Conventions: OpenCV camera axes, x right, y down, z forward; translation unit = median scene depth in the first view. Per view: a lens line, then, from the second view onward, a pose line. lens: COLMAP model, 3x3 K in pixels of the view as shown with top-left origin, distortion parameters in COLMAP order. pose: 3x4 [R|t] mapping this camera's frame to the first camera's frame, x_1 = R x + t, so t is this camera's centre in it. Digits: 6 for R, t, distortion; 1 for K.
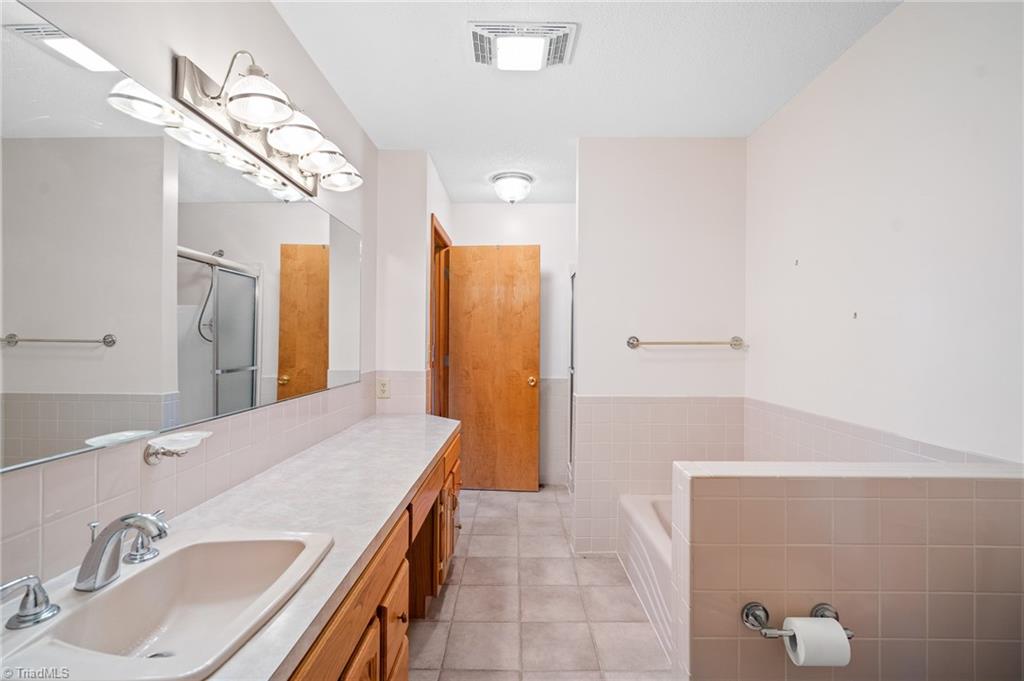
lens RADIAL K [[468.0, 0, 510.2], [0, 468.0, 336.5], [0, 0, 1]] dist [-0.002615, 0.001614]
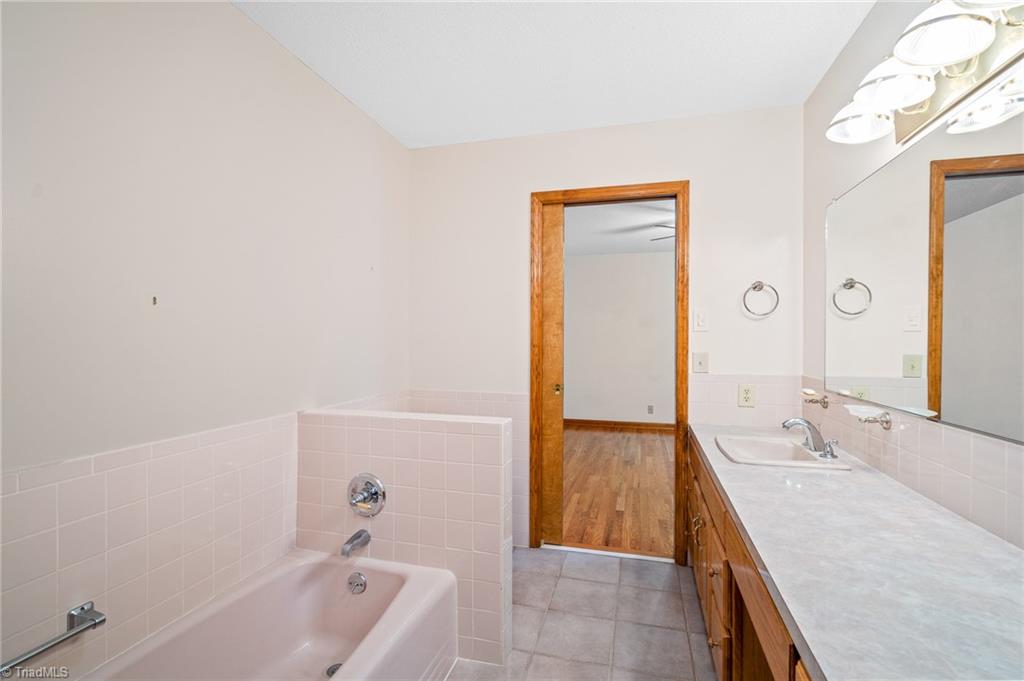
lens RADIAL K [[468.0, 0, 514.7], [0, 468.0, 338.7], [0, 0, 1]] dist [-0.002615, 0.001614]
pose [[-0.961127, 0.000414, 0.276105, -0.064987], [0.001564, 0.999991, 0.003944, 0.015837], [-0.276101, 0.004223, -0.961119, 1.416782]]
